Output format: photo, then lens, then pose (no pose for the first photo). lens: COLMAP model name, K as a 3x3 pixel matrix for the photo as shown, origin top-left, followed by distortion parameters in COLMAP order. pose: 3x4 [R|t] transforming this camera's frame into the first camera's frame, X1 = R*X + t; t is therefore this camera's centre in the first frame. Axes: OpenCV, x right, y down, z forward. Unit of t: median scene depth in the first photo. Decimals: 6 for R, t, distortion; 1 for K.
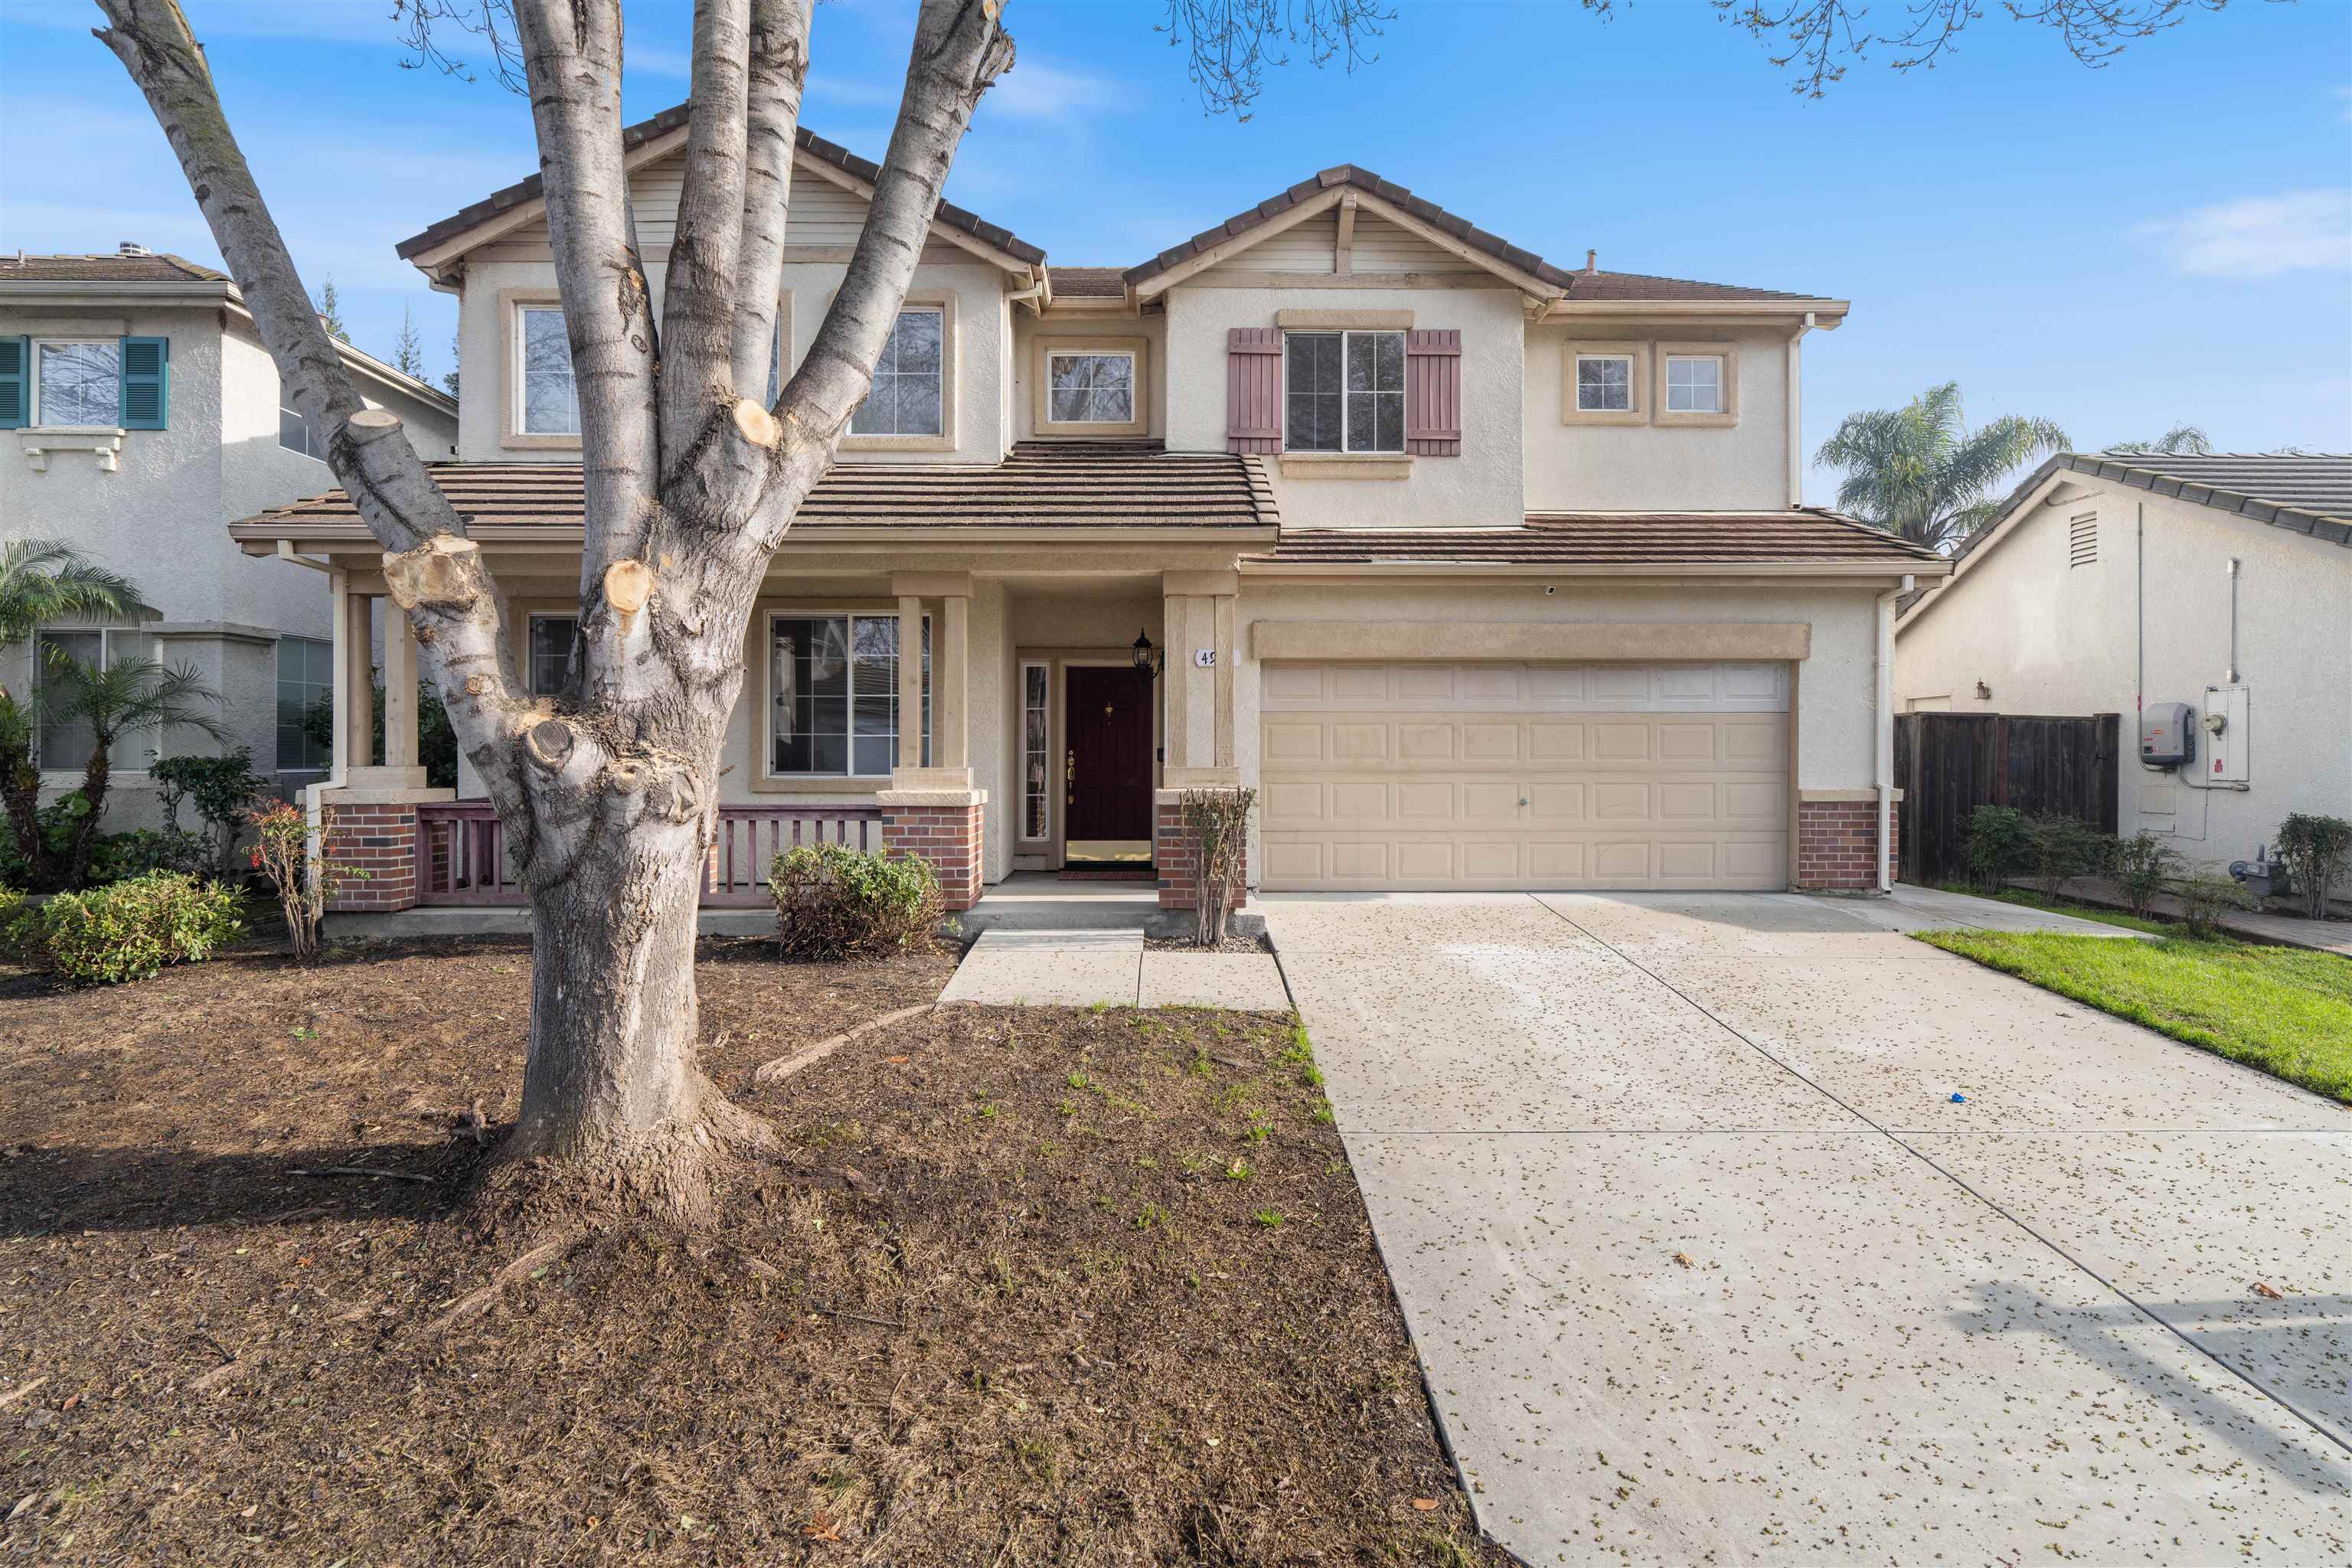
lens RADIAL K [[1061.7, 0, 1171.0], [0, 1061.7, 794.4], [0, 0, 1]] dist [-0.005253, 0.000743]
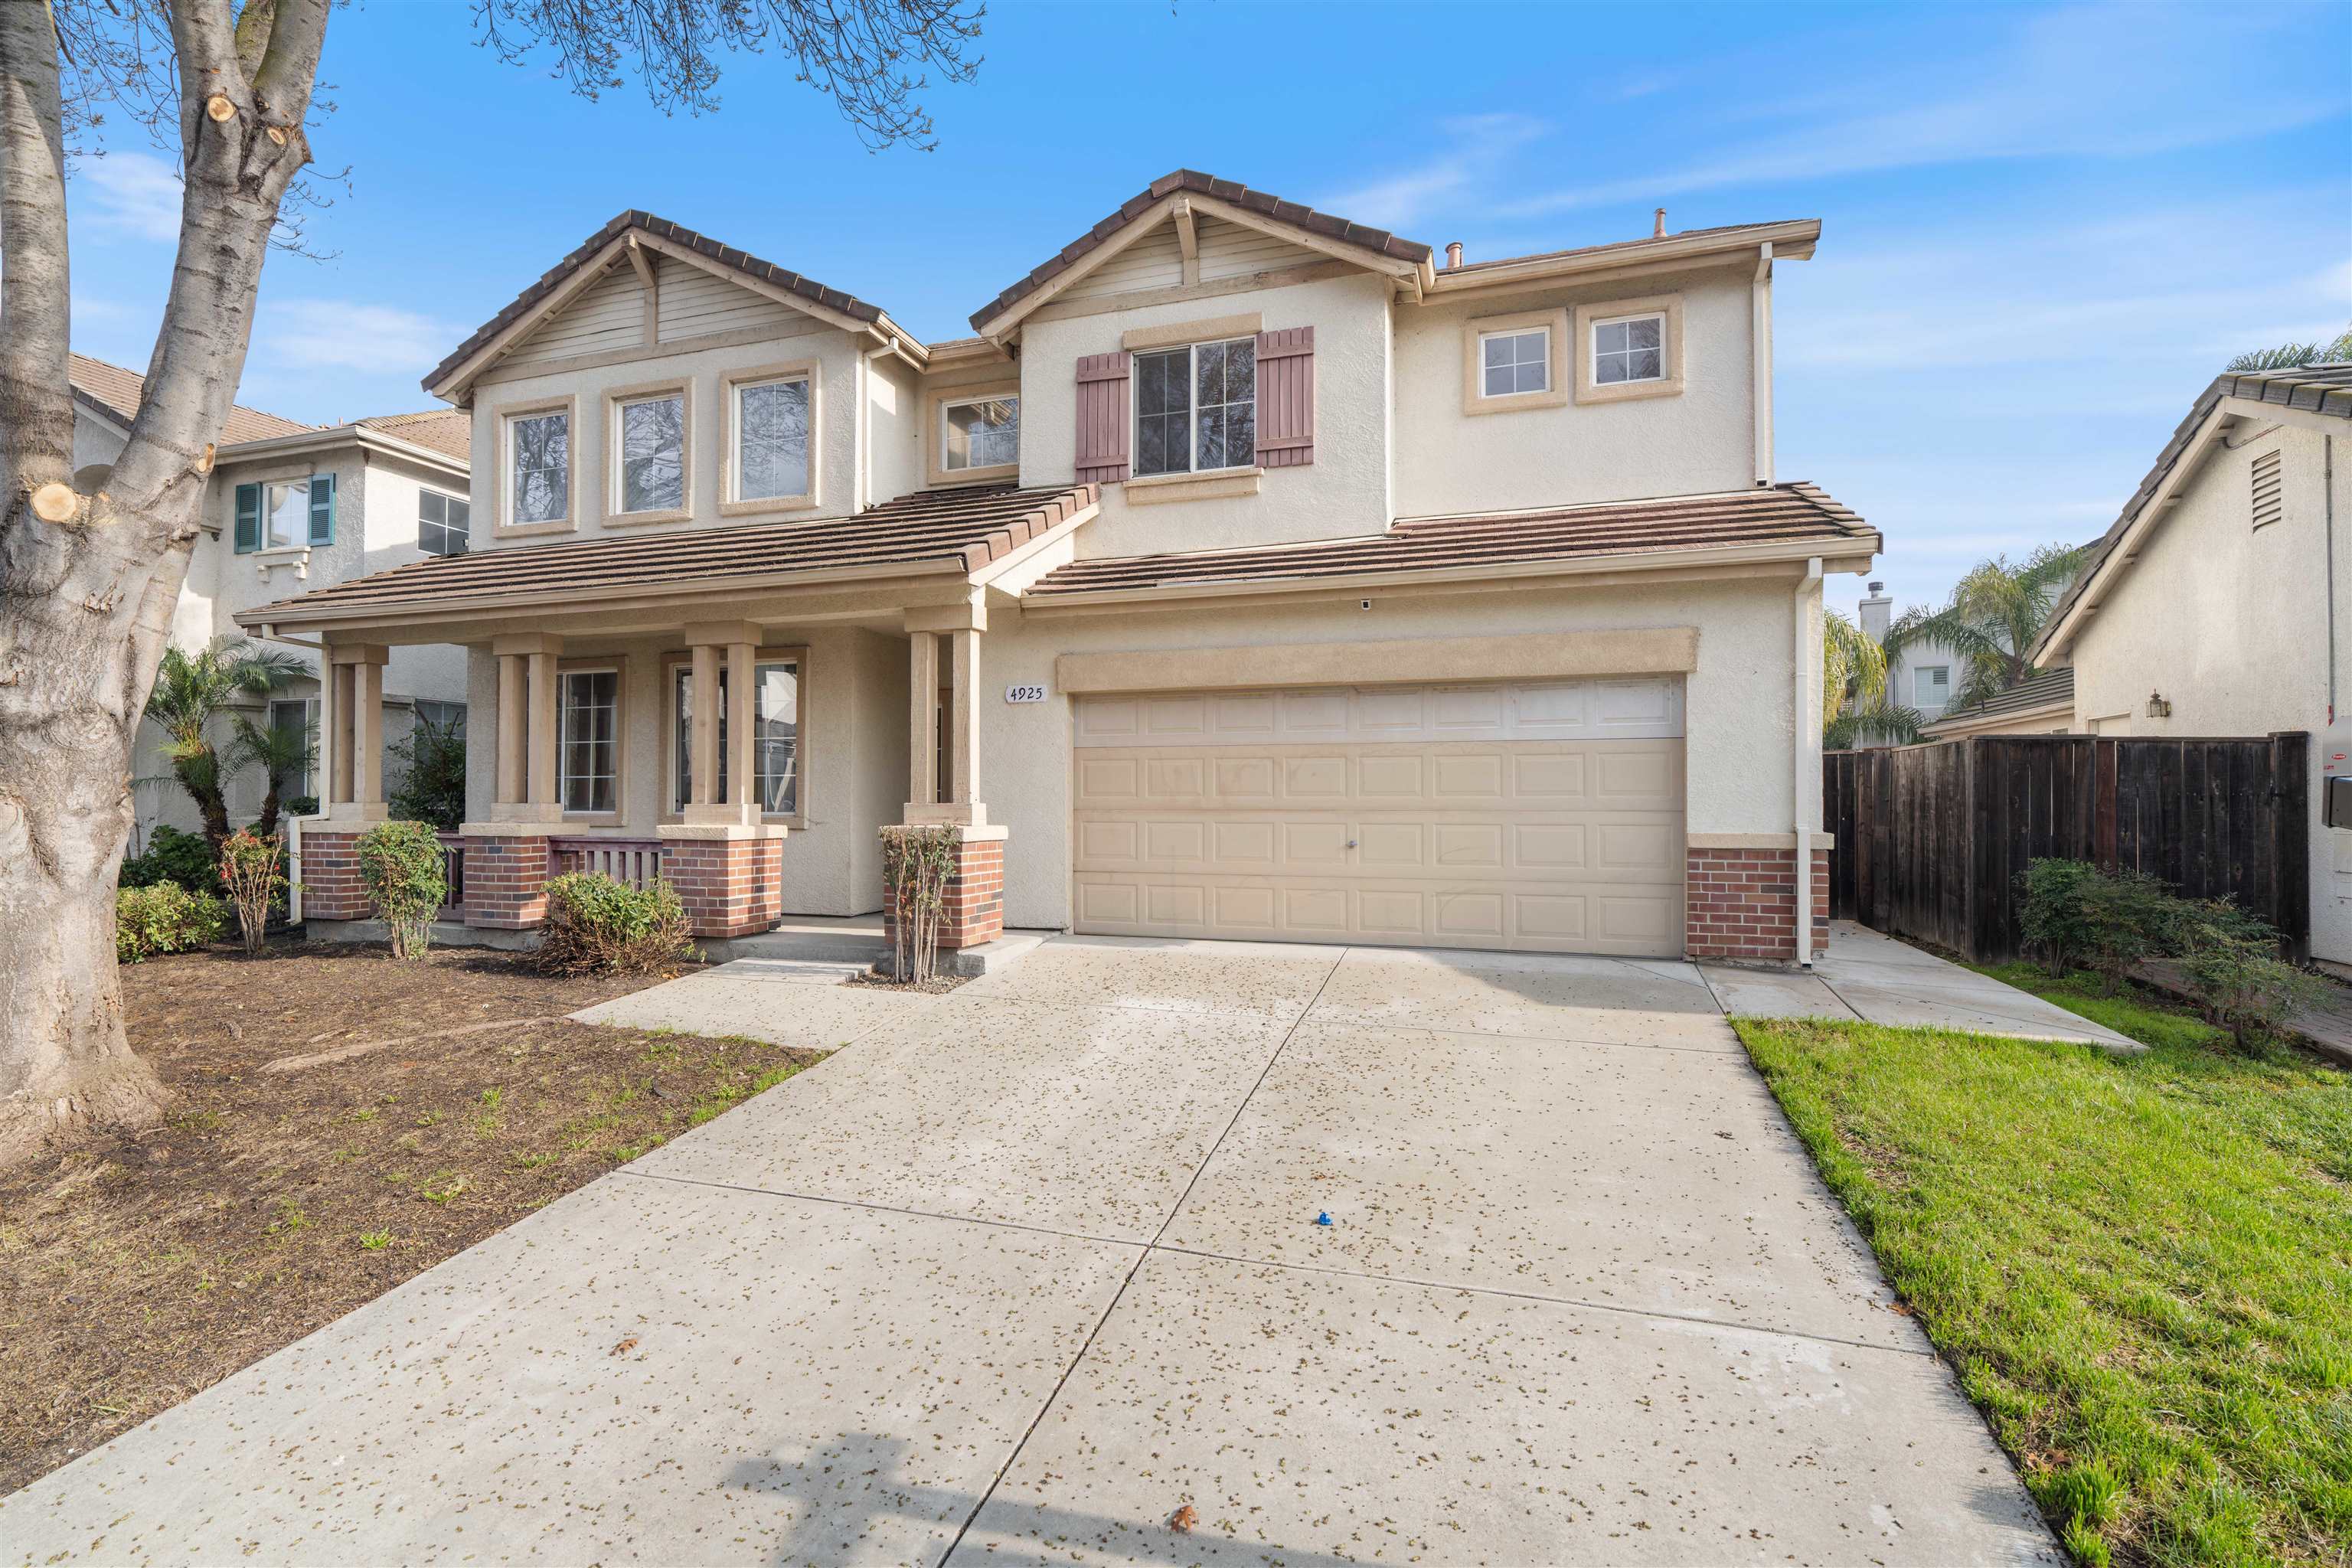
lens RADIAL K [[1051.4, 0, 1176.1], [0, 1051.4, 824.4], [0, 0, 1]] dist [-0.005043, 0.000522]
pose [[0.949730, 0.006516, -0.313003, 0.466756], [-0.010895, 0.999866, -0.012243, 0.002826], [0.312881, 0.015038, 0.949673, 0.117672]]
